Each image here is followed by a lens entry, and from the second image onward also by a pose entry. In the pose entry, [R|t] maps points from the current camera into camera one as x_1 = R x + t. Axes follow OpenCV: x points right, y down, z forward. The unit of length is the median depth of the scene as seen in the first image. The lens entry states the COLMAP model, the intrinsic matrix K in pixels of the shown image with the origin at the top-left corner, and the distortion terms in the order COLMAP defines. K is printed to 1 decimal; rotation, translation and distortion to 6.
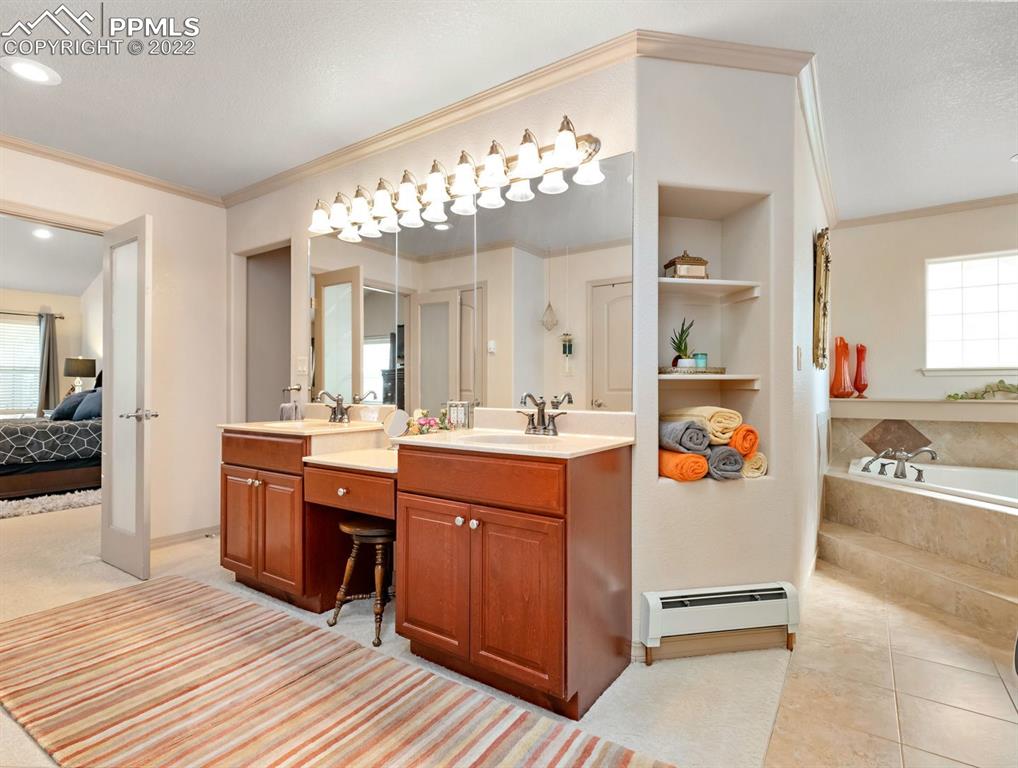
lens RADIAL K [[516.1, 0, 509.4], [0, 516.1, 387.4], [0, 0, 1]] dist [-0.000954, 0.000250]
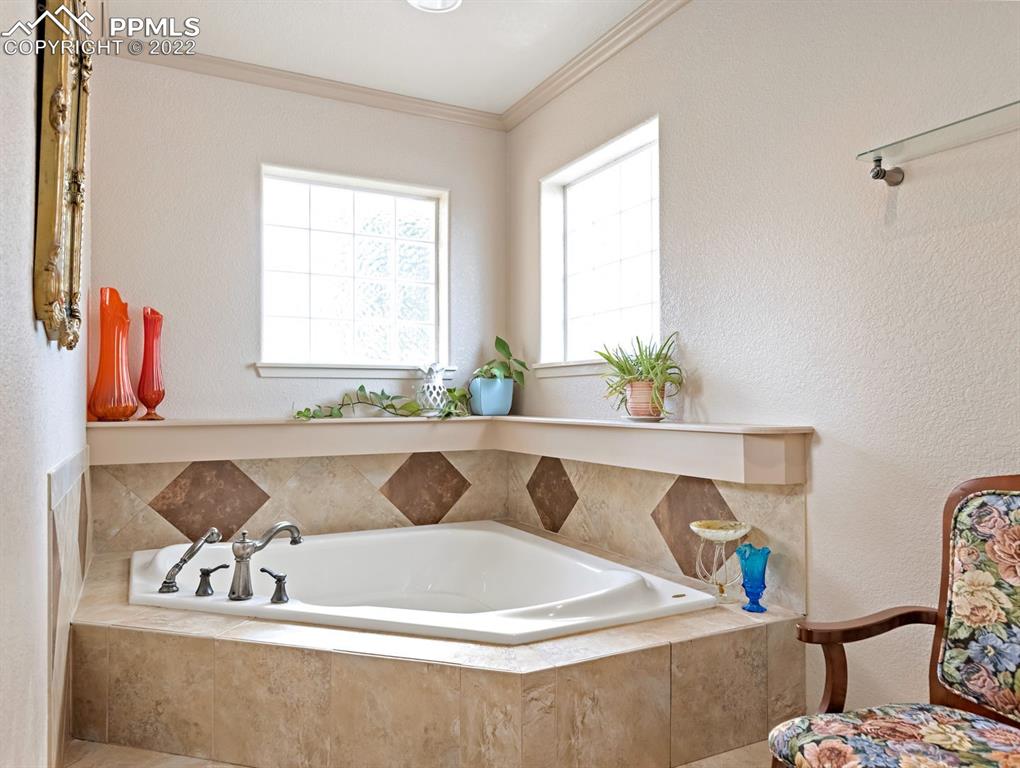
lens RADIAL K [[711.4, 0, 510.1], [0, 711.4, 387.1], [0, 0, 1]] dist [0.005363, -0.002075]
pose [[0.462724, 0.012622, 0.886412, 0.283674], [0.003074, 0.999870, -0.015842, 0.001621], [-0.886497, 0.010055, 0.462625, 0.454751]]
